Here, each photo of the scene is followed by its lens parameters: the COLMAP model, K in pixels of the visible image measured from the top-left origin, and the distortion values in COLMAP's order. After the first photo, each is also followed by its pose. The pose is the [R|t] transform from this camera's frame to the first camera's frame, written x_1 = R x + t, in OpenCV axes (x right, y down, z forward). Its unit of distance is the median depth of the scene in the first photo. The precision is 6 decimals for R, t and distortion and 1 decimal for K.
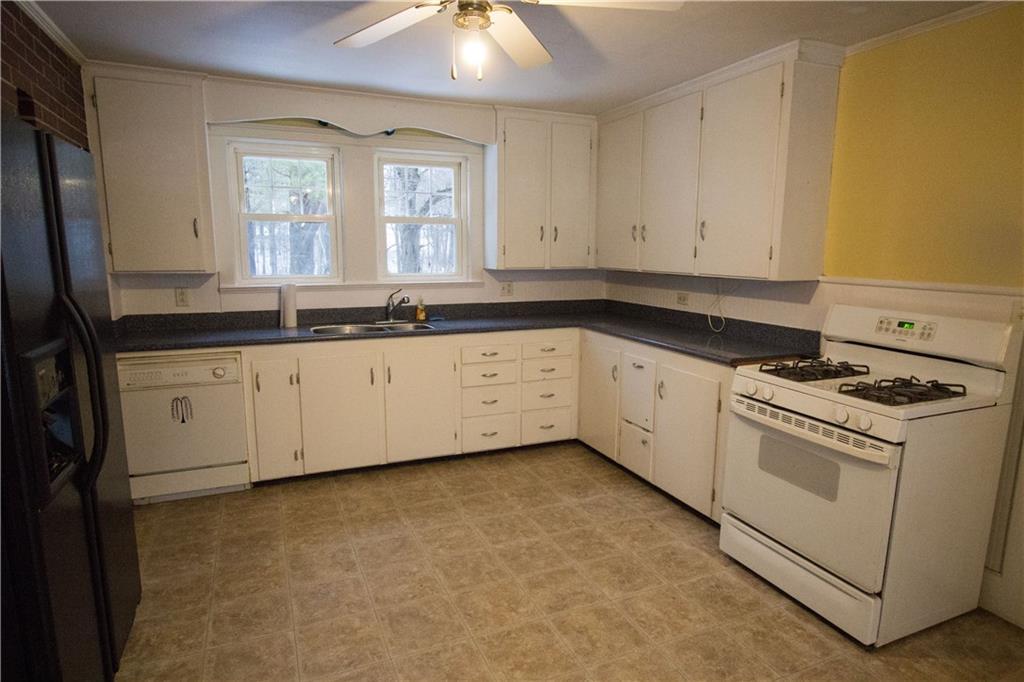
lens RADIAL K [[602.8, 0, 515.8], [0, 602.8, 343.6], [0, 0, 1]] dist [-0.004923, 0.001956]
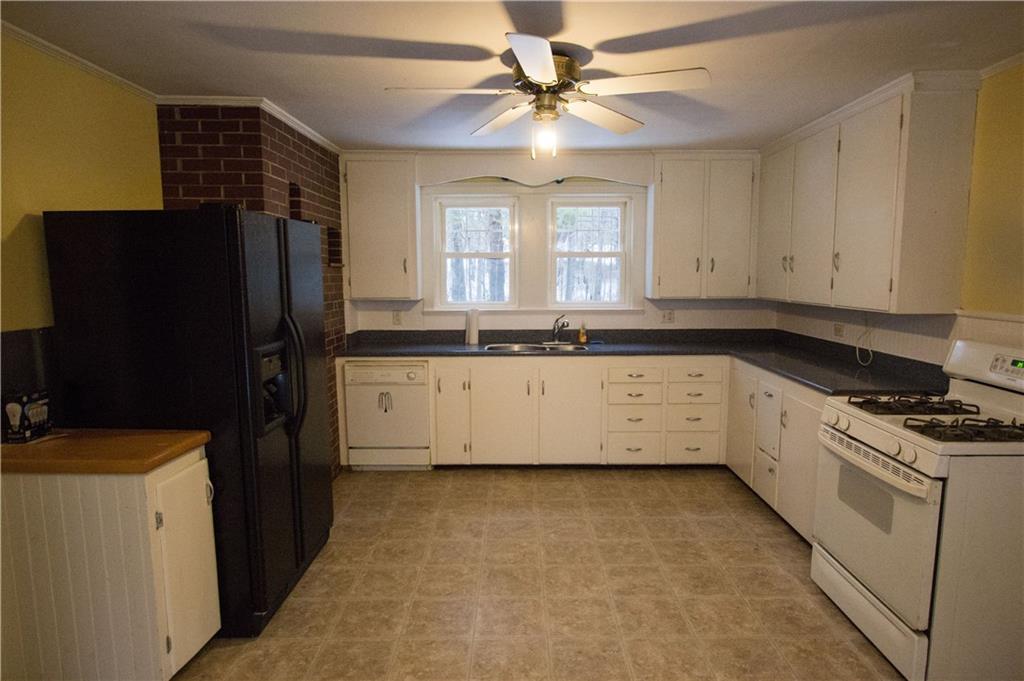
lens RADIAL K [[622.6, 0, 512.0], [0, 622.6, 341.4], [0, 0, 1]] dist [-0.002271, 0.000576]
pose [[0.913666, 0.035903, -0.404876, 0.245559], [-0.054640, 0.997899, -0.034815, 0.008380], [0.402776, 0.053932, 0.913708, -0.147788]]
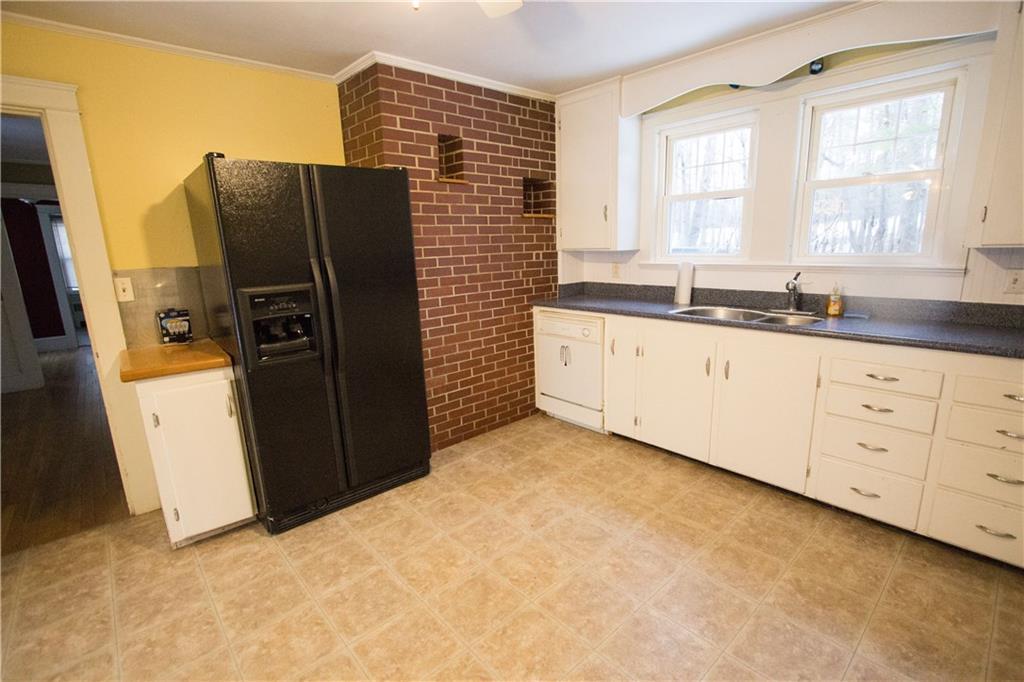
lens RADIAL K [[477.8, 0, 512.9], [0, 477.8, 343.9], [0, 0, 1]] dist [-0.009640, -0.000635]
pose [[0.308378, 0.182676, -0.933559, 0.365180], [-0.118925, 0.981092, 0.152693, -0.058733], [0.943801, 0.063936, 0.324272, 0.536496]]
